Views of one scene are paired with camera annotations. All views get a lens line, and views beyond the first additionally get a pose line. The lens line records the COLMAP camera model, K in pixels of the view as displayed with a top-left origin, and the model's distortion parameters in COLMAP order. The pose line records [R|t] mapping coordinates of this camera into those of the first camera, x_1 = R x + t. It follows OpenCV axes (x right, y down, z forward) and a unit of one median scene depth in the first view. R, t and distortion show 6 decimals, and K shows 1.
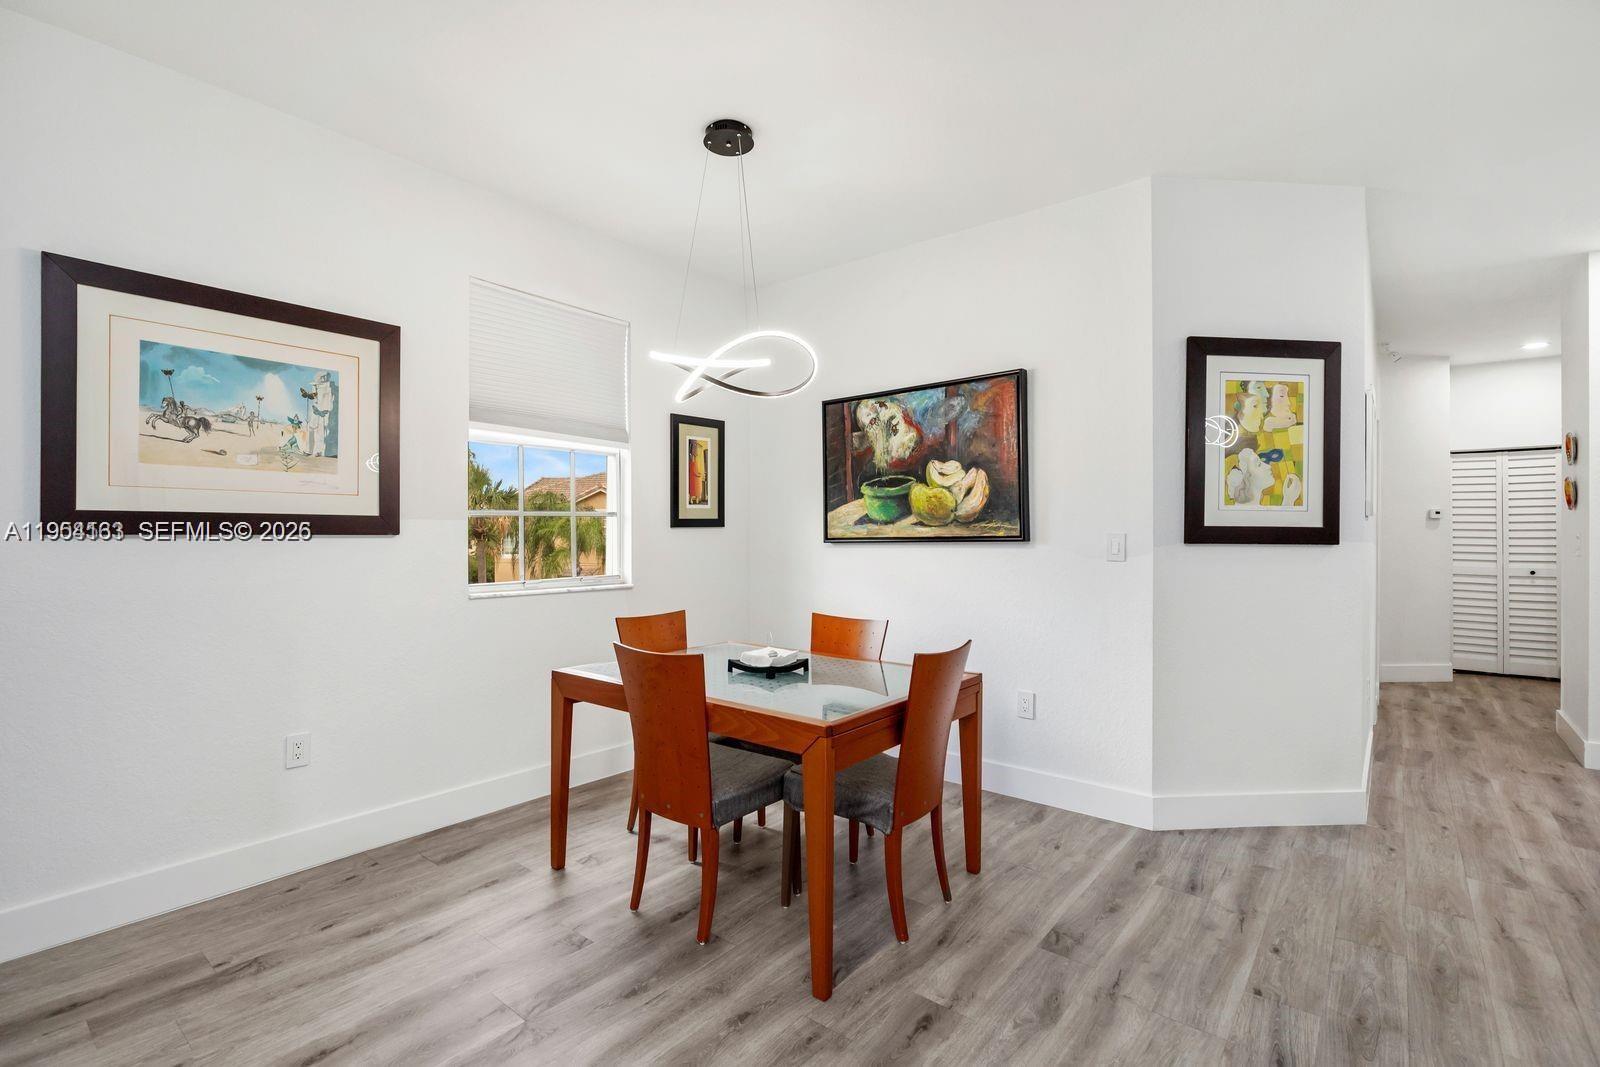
lens RADIAL K [[759.1, 0, 809.5], [0, 759.1, 534.0], [0, 0, 1]] dist [0.036524, 0.002523]
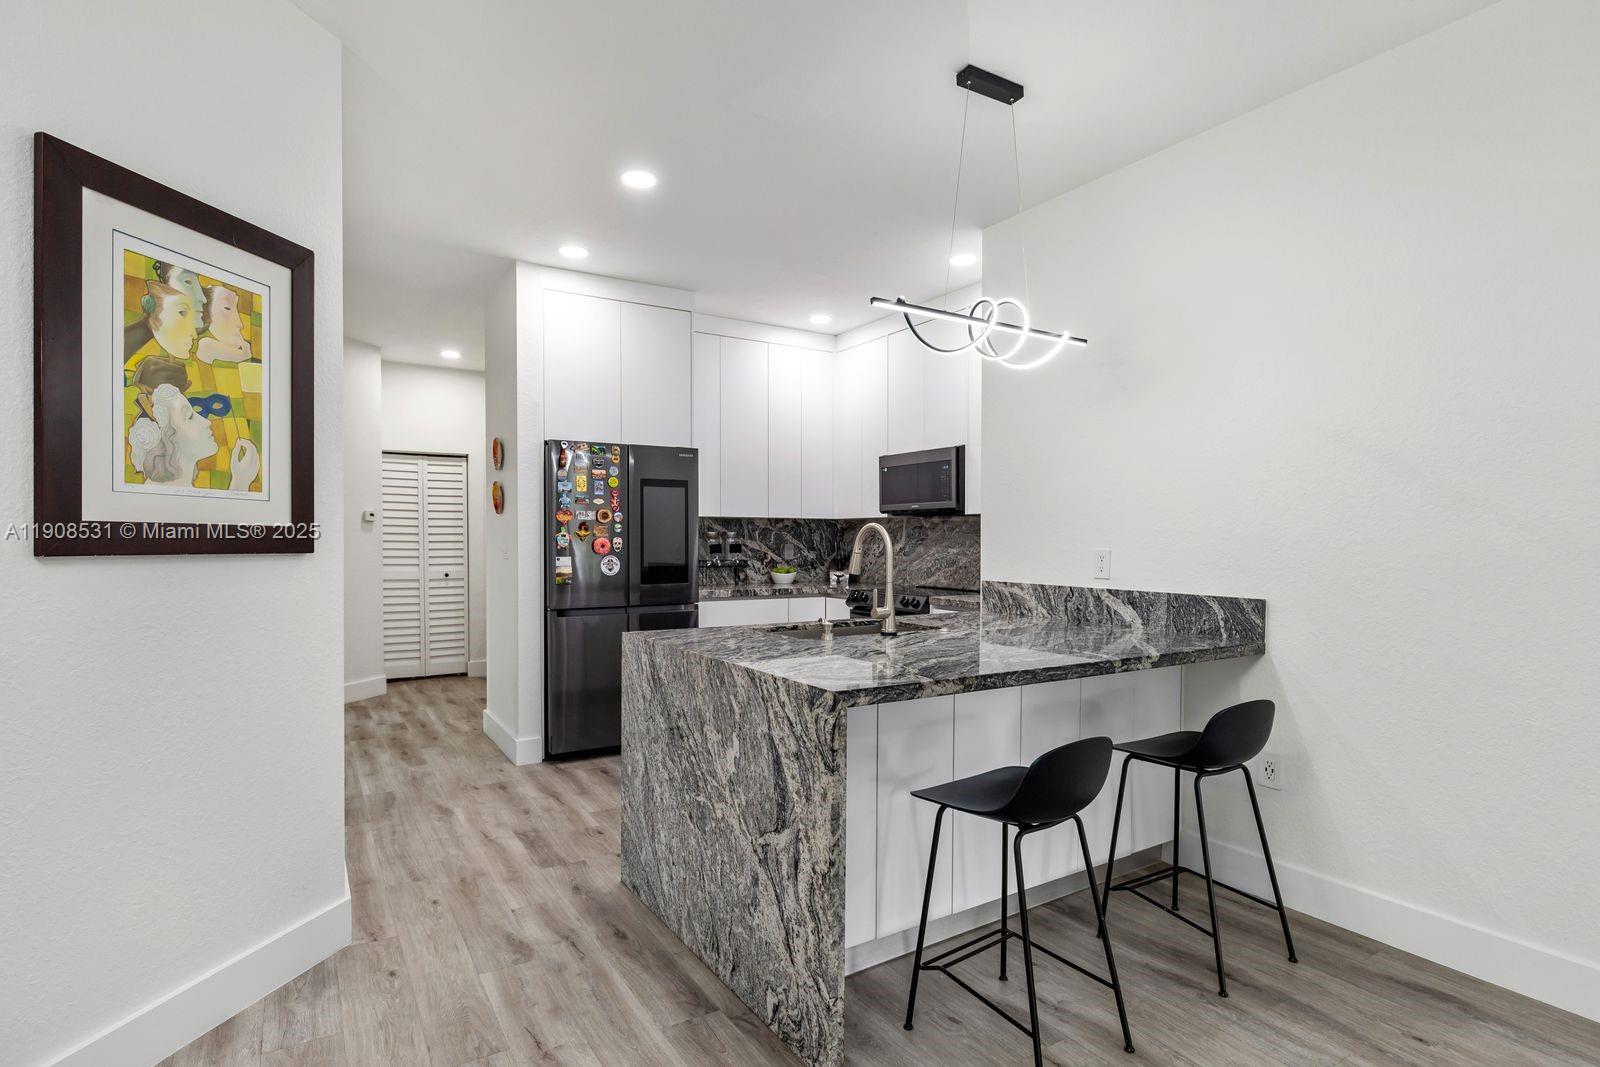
lens RADIAL K [[790.3, 0, 811.8], [0, 790.3, 554.7], [0, 0, 1]] dist [-0.005004, -0.003306]
pose [[0.333422, -0.018806, 0.942590, 0.177574], [-0.000317, 0.999799, 0.020059, 0.001927], [-0.942778, -0.006987, 0.333349, 0.355153]]
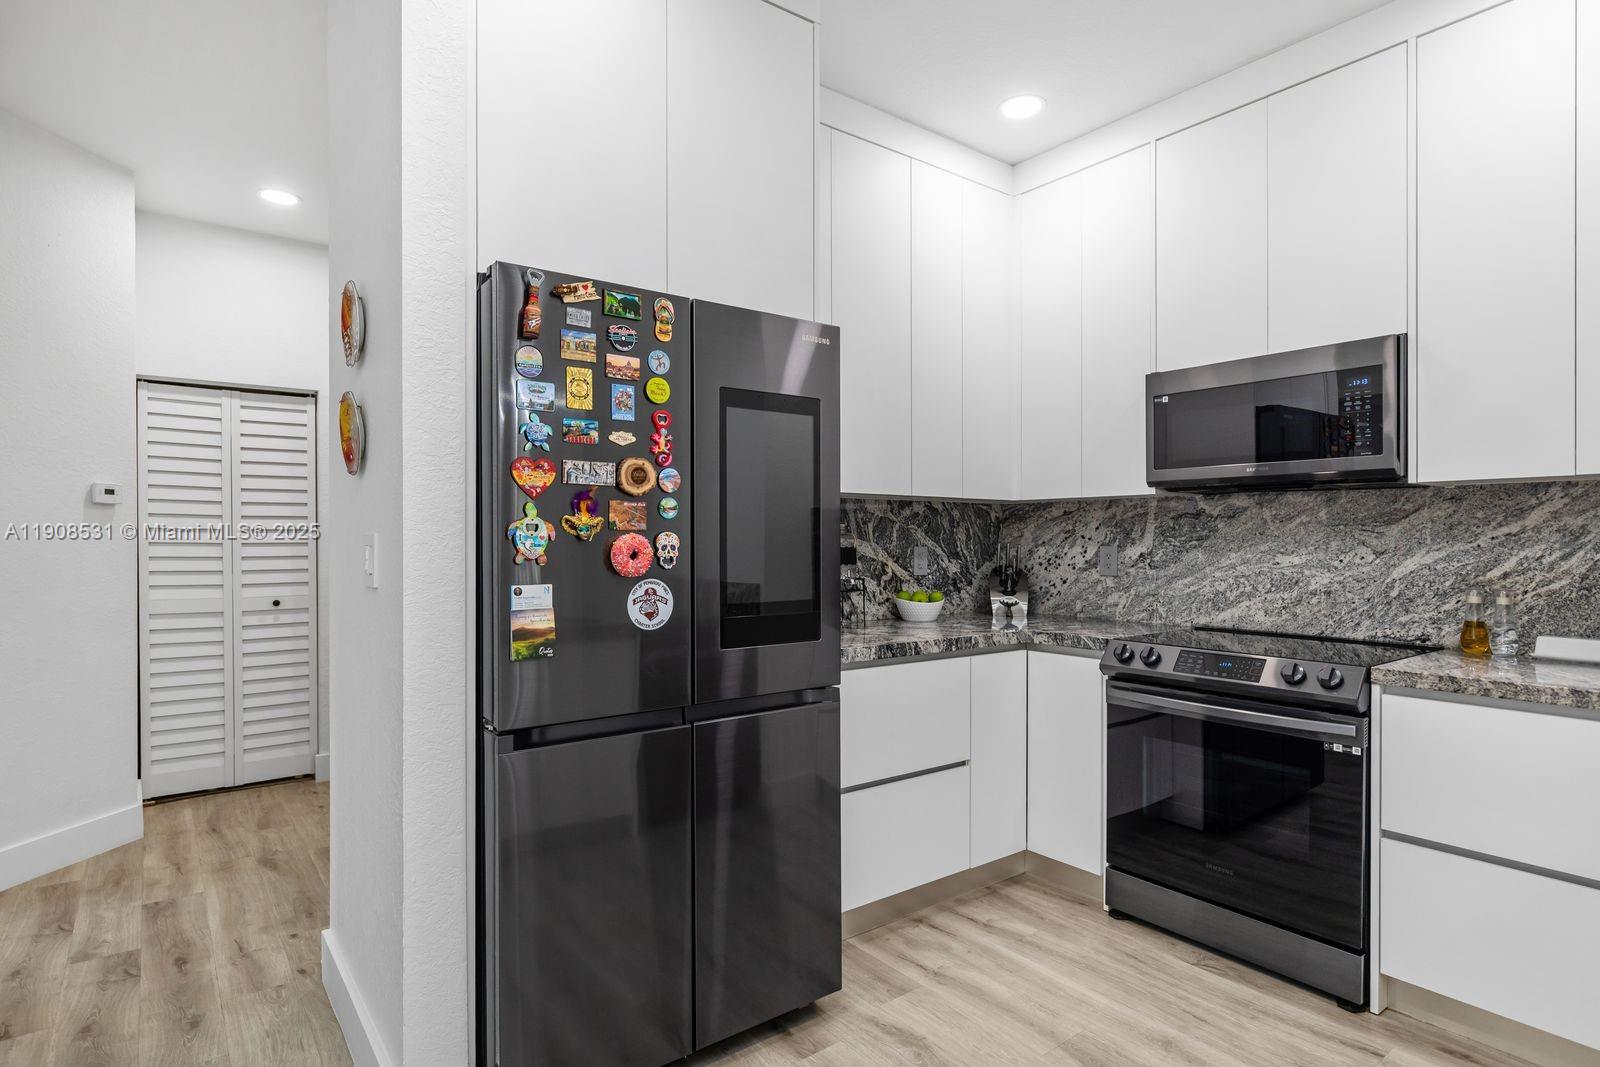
lens RADIAL K [[827.2, 0, 800.4], [0, 827.2, 544.5], [0, 0, 1]] dist [0.000954, 0.002558]
pose [[0.253900, -0.006030, 0.967212, 0.777524], [0.001535, 0.999982, 0.005832, 0.004351], [-0.967229, 0.000004, 0.253905, 0.850971]]
